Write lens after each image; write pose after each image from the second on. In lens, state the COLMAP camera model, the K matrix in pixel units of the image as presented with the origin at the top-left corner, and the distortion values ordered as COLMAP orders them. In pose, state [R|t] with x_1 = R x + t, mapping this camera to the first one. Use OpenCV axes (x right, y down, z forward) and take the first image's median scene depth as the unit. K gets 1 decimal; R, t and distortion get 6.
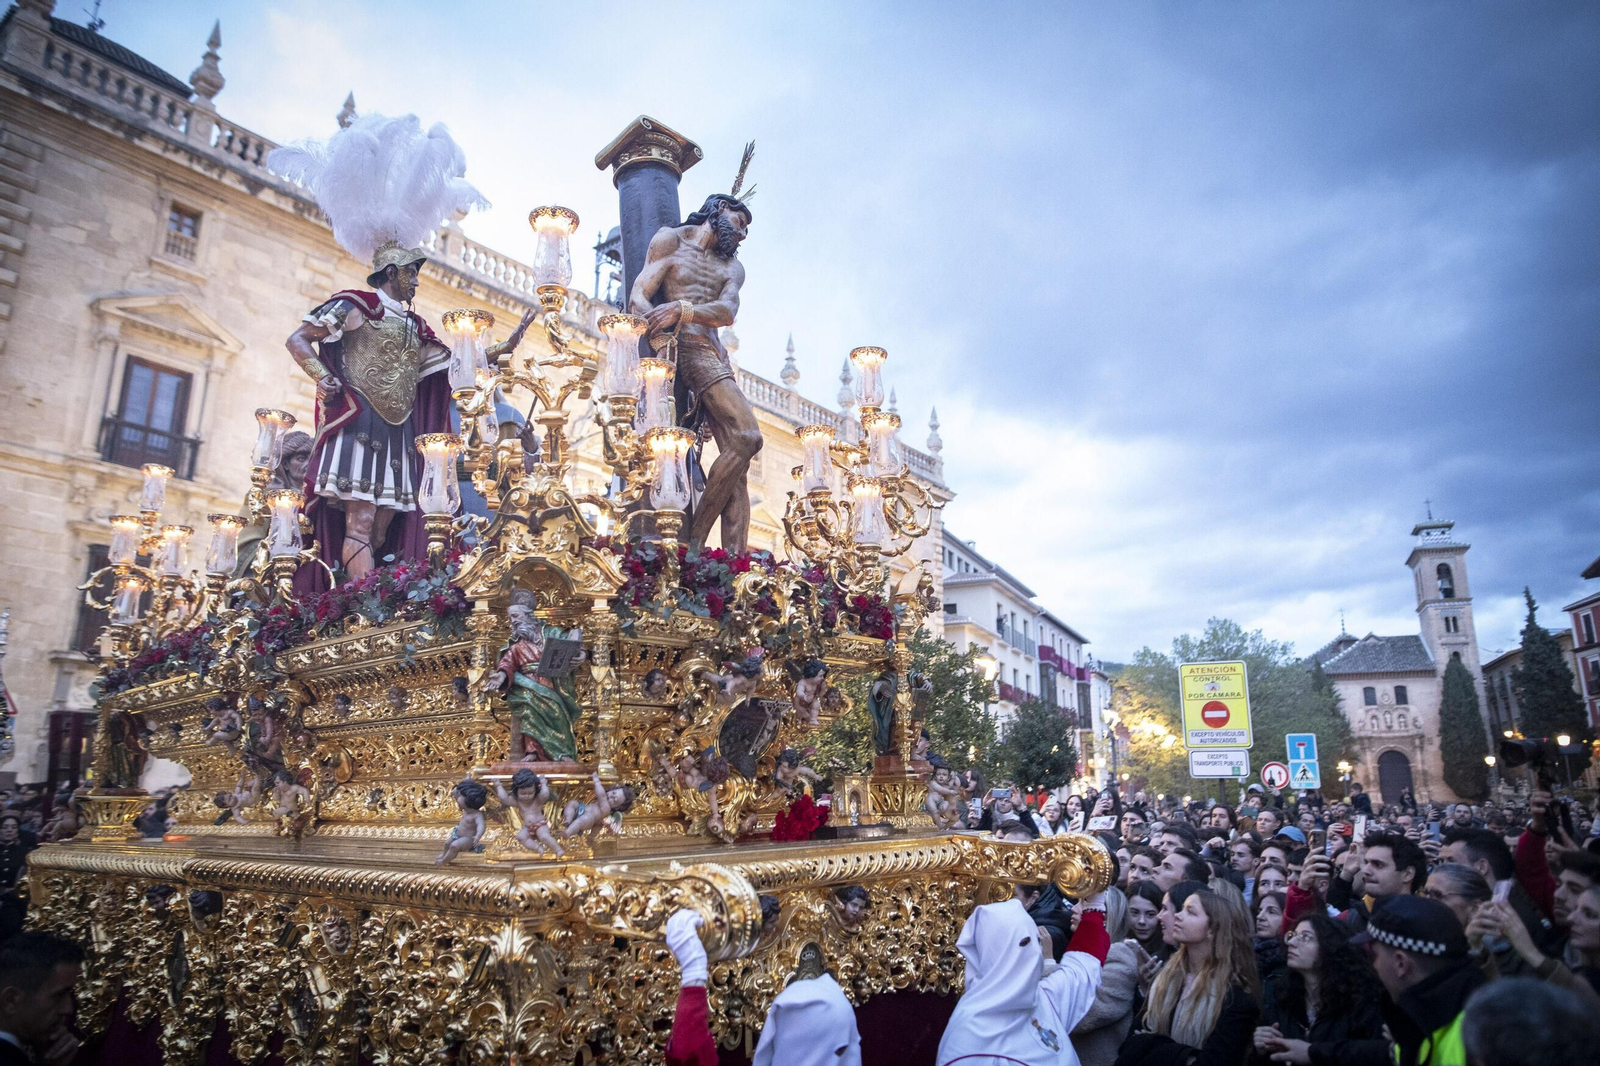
lens RADIAL K [[1065.2, 0, 800.0], [0, 1065.2, 533.0], [0, 0, 1]] dist [-0.053564, 0.038745]
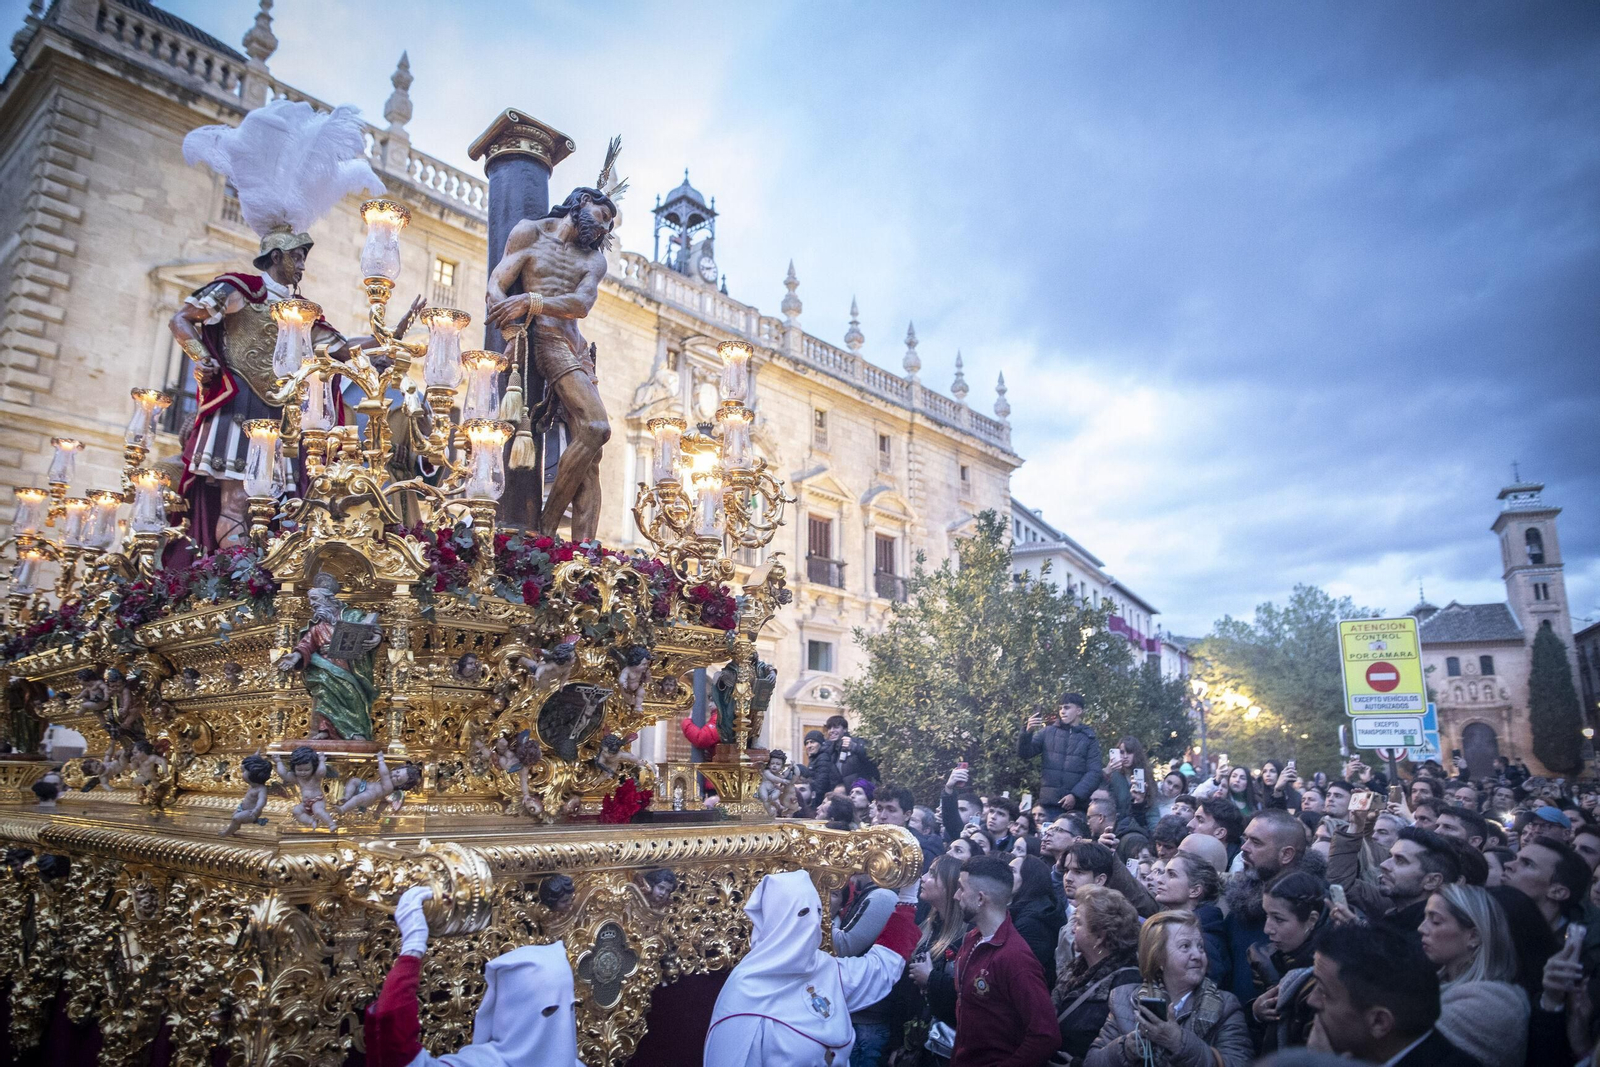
lens RADIAL K [[1065.2, 0, 800.0], [0, 1065.2, 533.5], [0, 0, 1]] dist [-0.053564, 0.038745]
pose [[0.999609, 0.026462, -0.009013, 0.179141], [-0.026316, 0.999527, 0.015891, -0.011926], [0.009430, -0.015647, 0.999833, -0.020031]]
